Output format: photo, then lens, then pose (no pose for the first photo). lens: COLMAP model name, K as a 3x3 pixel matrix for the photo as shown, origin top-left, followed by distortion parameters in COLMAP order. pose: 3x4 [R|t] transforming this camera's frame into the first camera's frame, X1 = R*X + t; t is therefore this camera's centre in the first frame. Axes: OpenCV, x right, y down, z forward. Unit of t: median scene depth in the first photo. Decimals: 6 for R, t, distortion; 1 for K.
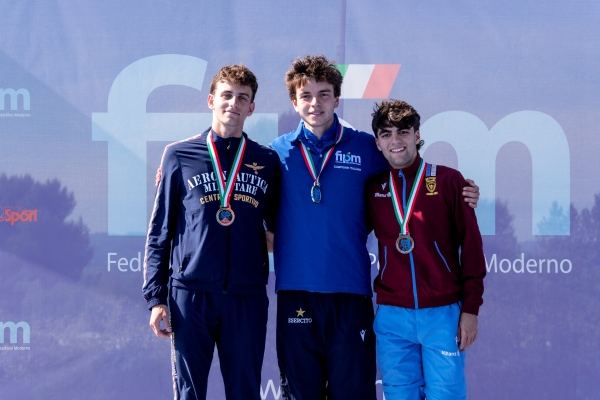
lens RADIAL K [[1807.6, 0, 297.5], [0, 1807.6, 203.3], [0, 0, 1]] dist [0.095868, 0.000000]
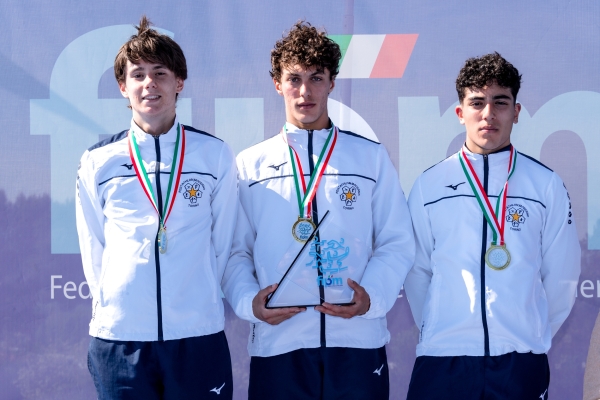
lens RADIAL K [[1500.7, 0, 293.5], [0, 1500.7, 216.0], [0, 0, 1]] dist [0.050794, 0.000000]
pose [[0.999291, -0.007663, -0.036867, 0.026045], [0.007343, 0.999934, -0.008797, 0.007823], [0.036932, 0.008520, 0.999281, 0.342014]]
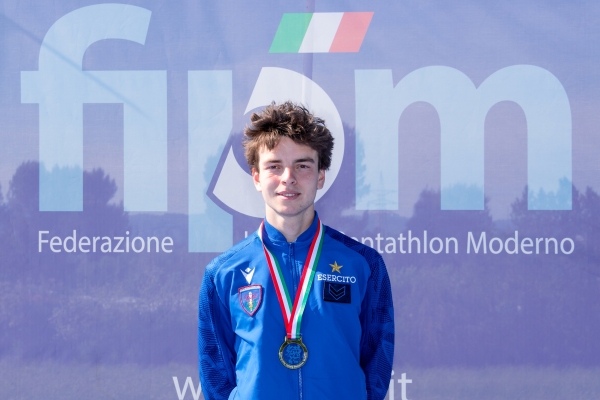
lens RADIAL K [[1063.6, 0, 290.6], [0, 1063.6, 188.8], [0, 0, 1]] dist [0.004497, 0.000000]
pose [[0.998637, -0.002757, -0.052130, 0.043562], [0.002177, 0.999935, -0.011186, 0.012940], [0.052157, 0.011057, 0.998578, 0.489177]]
